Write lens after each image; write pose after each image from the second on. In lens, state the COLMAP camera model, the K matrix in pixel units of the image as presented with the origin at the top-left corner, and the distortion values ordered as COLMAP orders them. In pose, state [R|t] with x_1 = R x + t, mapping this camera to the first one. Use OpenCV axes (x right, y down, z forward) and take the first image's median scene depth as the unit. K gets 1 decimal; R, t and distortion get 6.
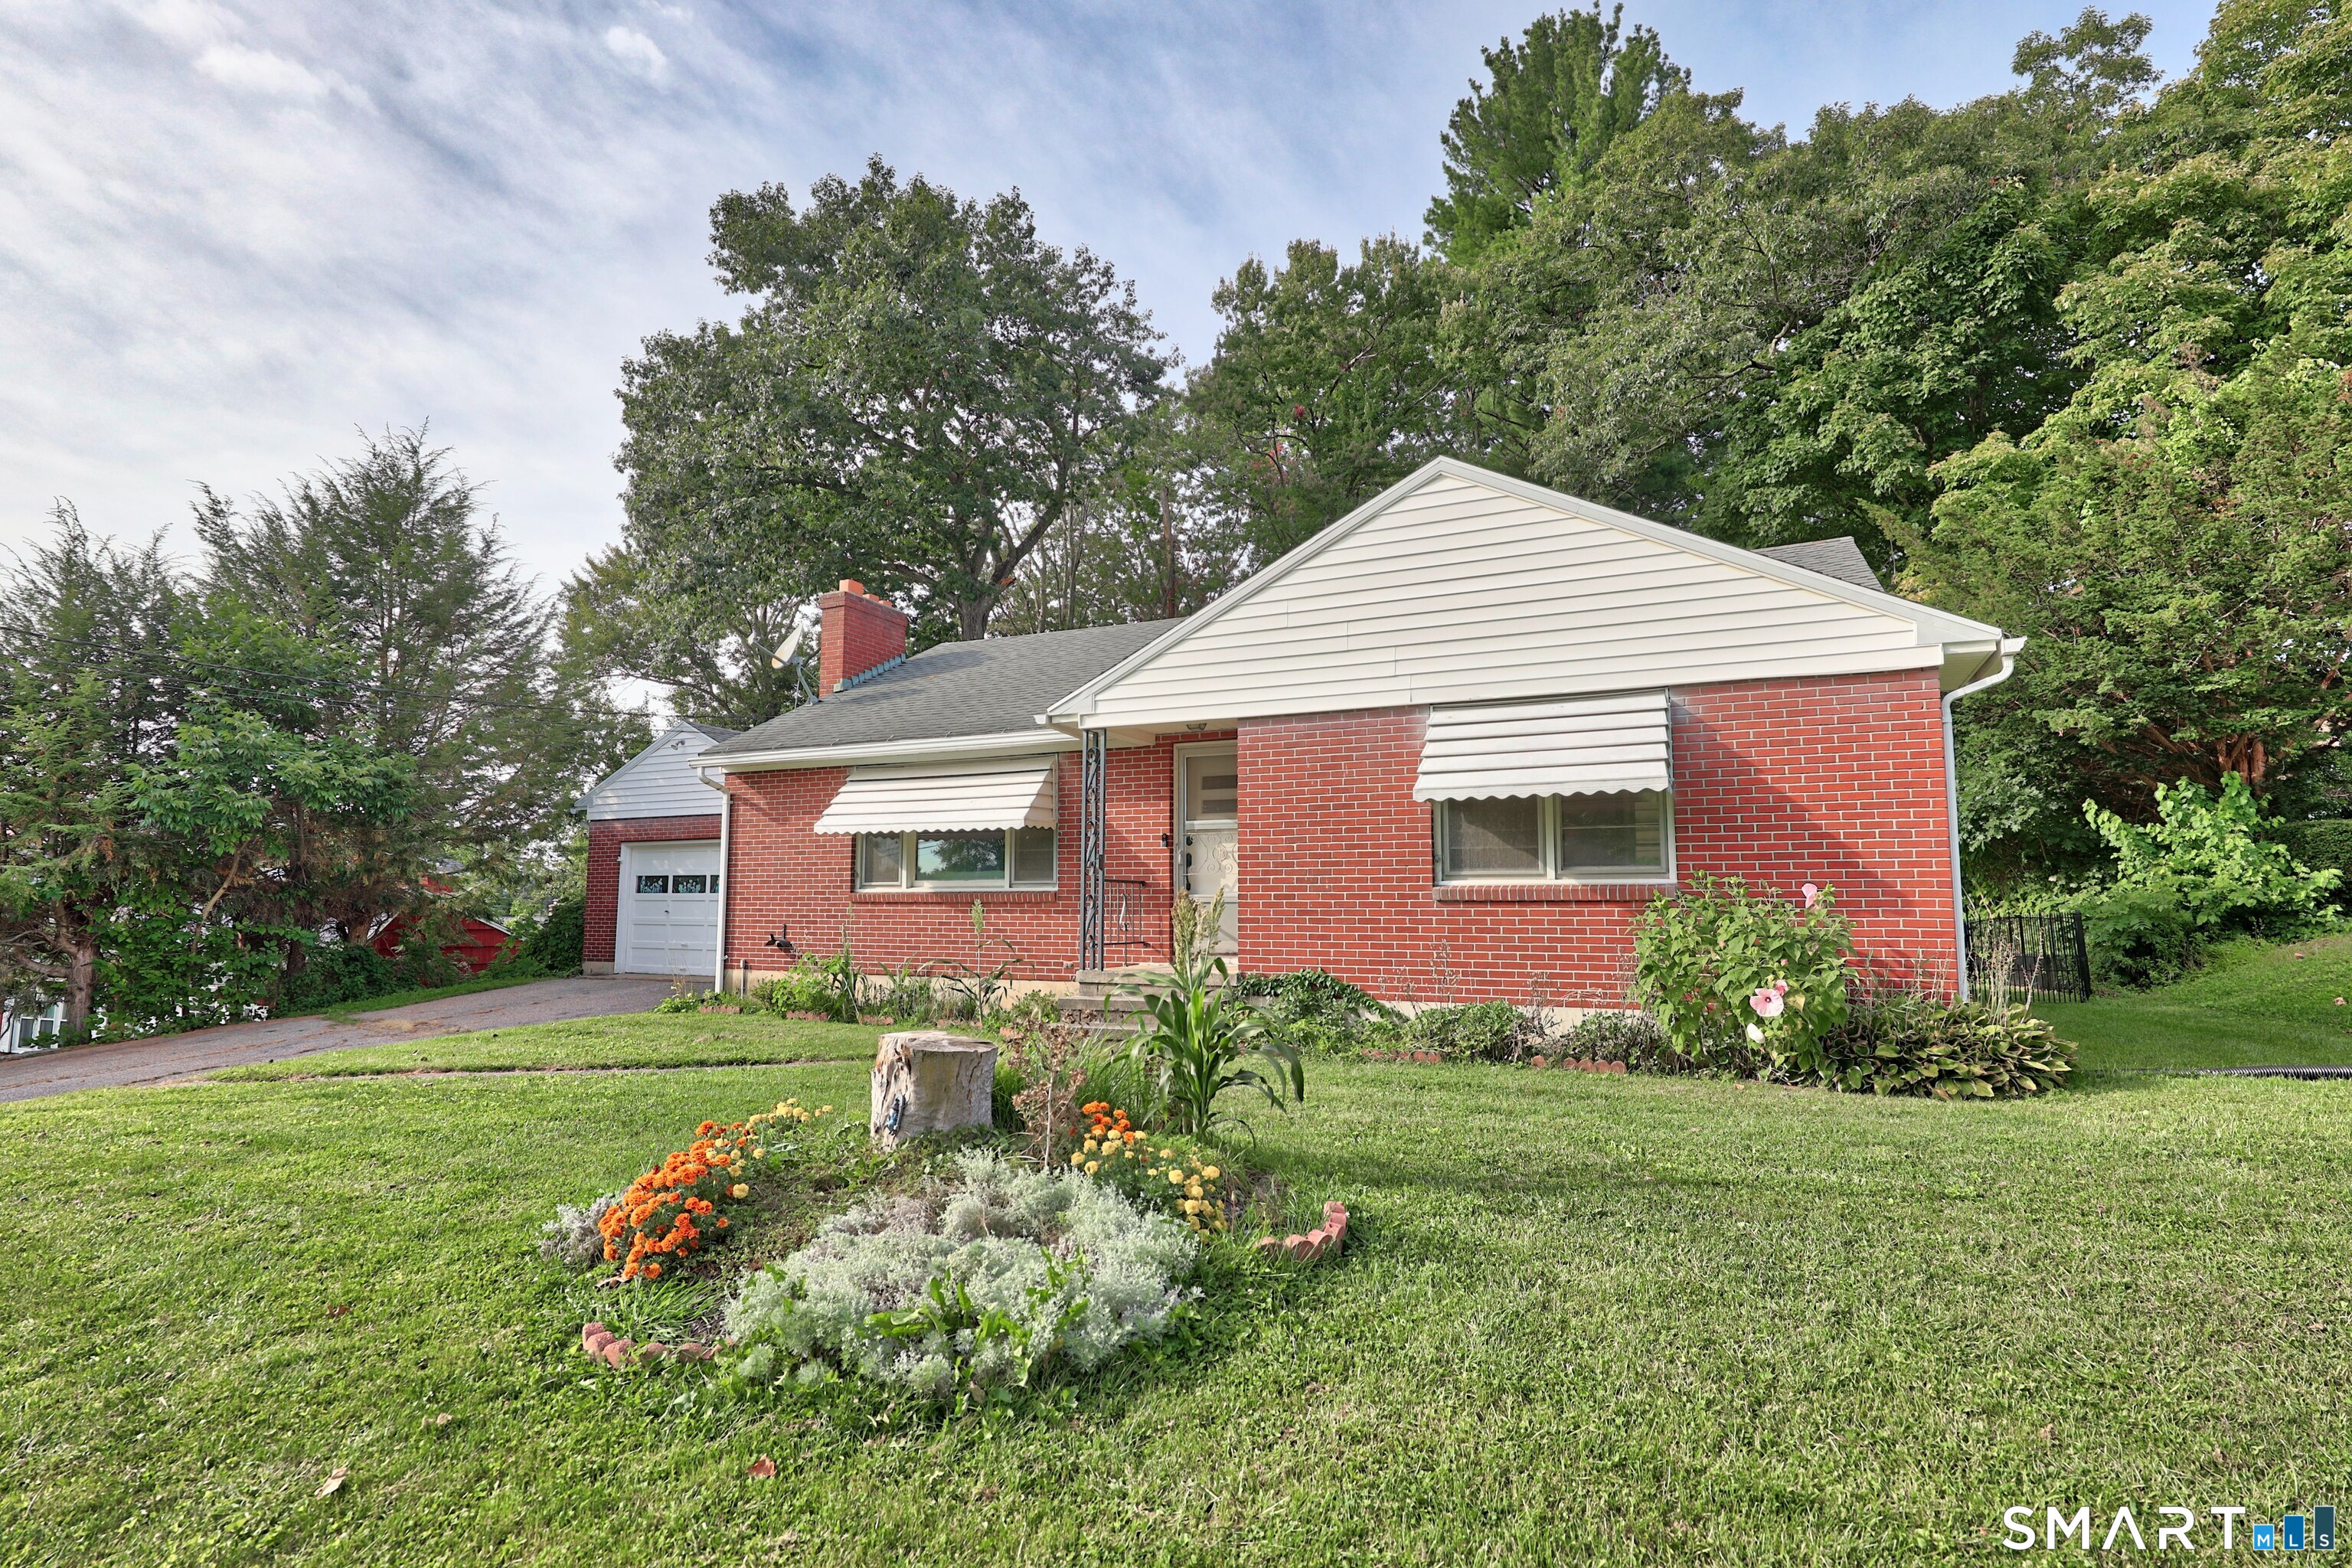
lens RADIAL K [[1248.9, 0, 1124.8], [0, 1248.9, 785.2], [0, 0, 1]] dist [0.007273, -0.007782]
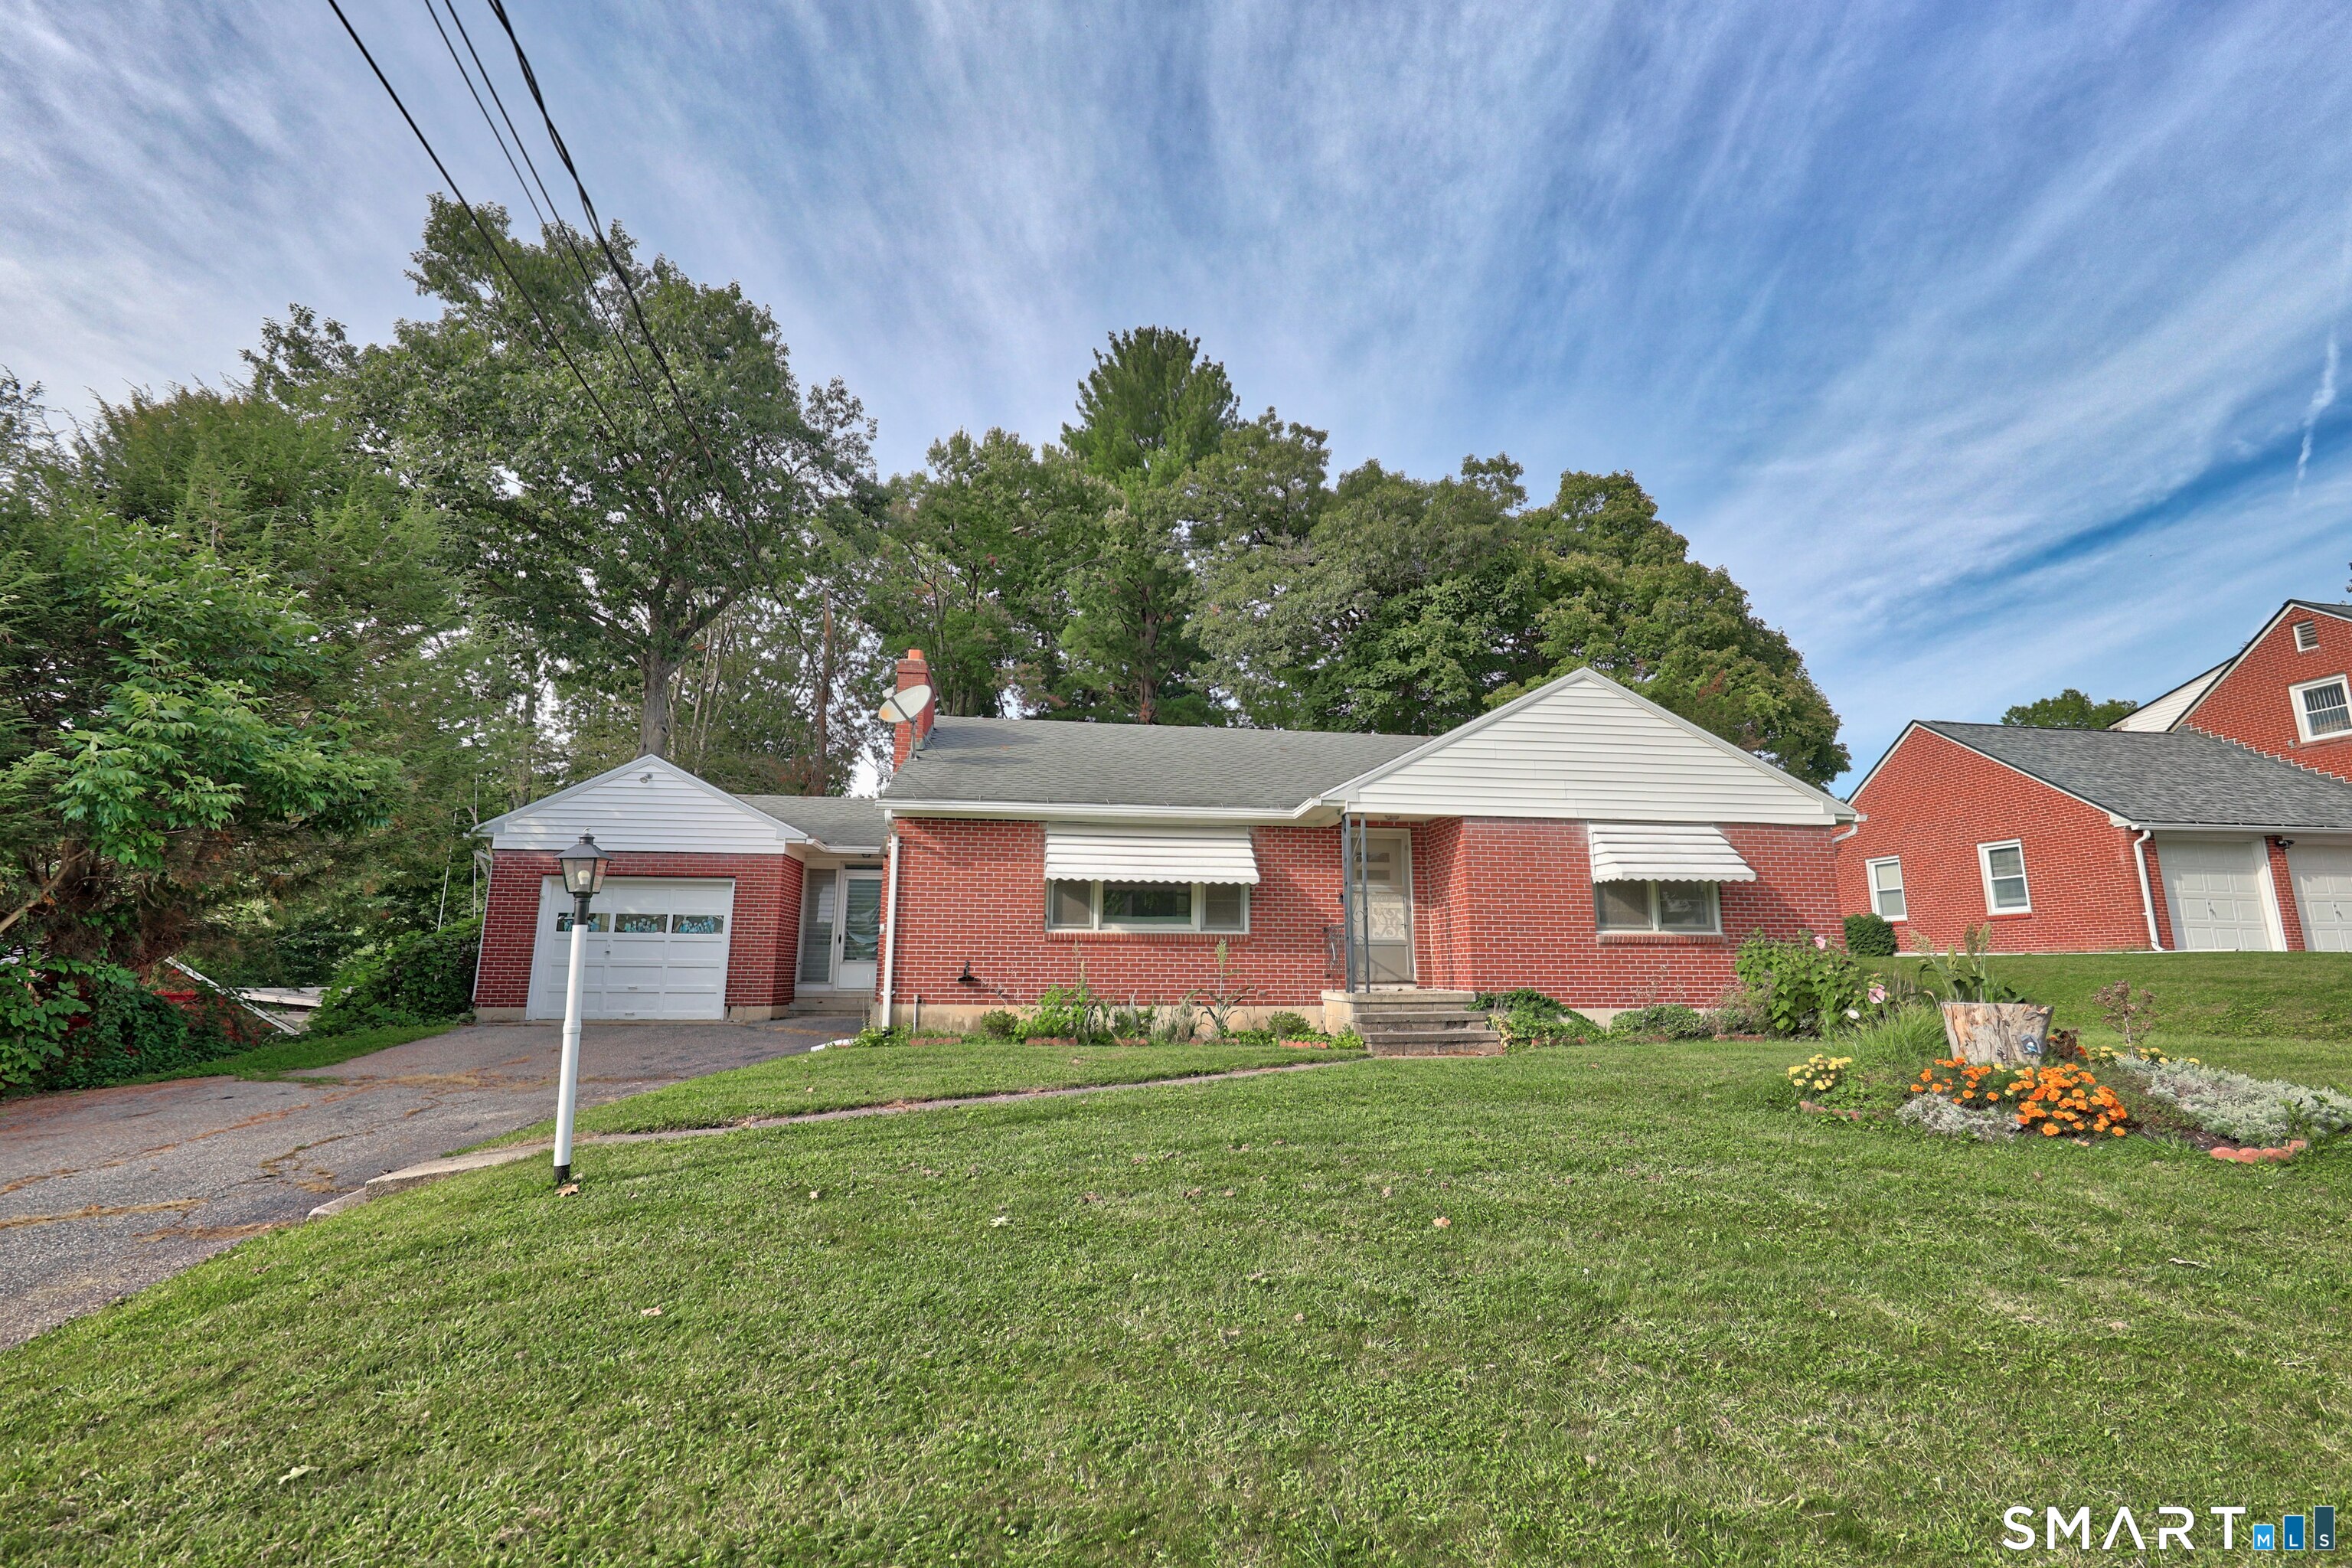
lens RADIAL K [[1030.5, 0, 1176.0], [0, 1030.5, 784.0], [0, 0, 1]] dist [-0.001552, -0.000035]
pose [[0.815510, 0.107590, 0.568654, -0.575415], [-0.060142, 0.993003, -0.101628, 0.034257], [-0.575609, 0.048679, 0.816275, 0.139451]]
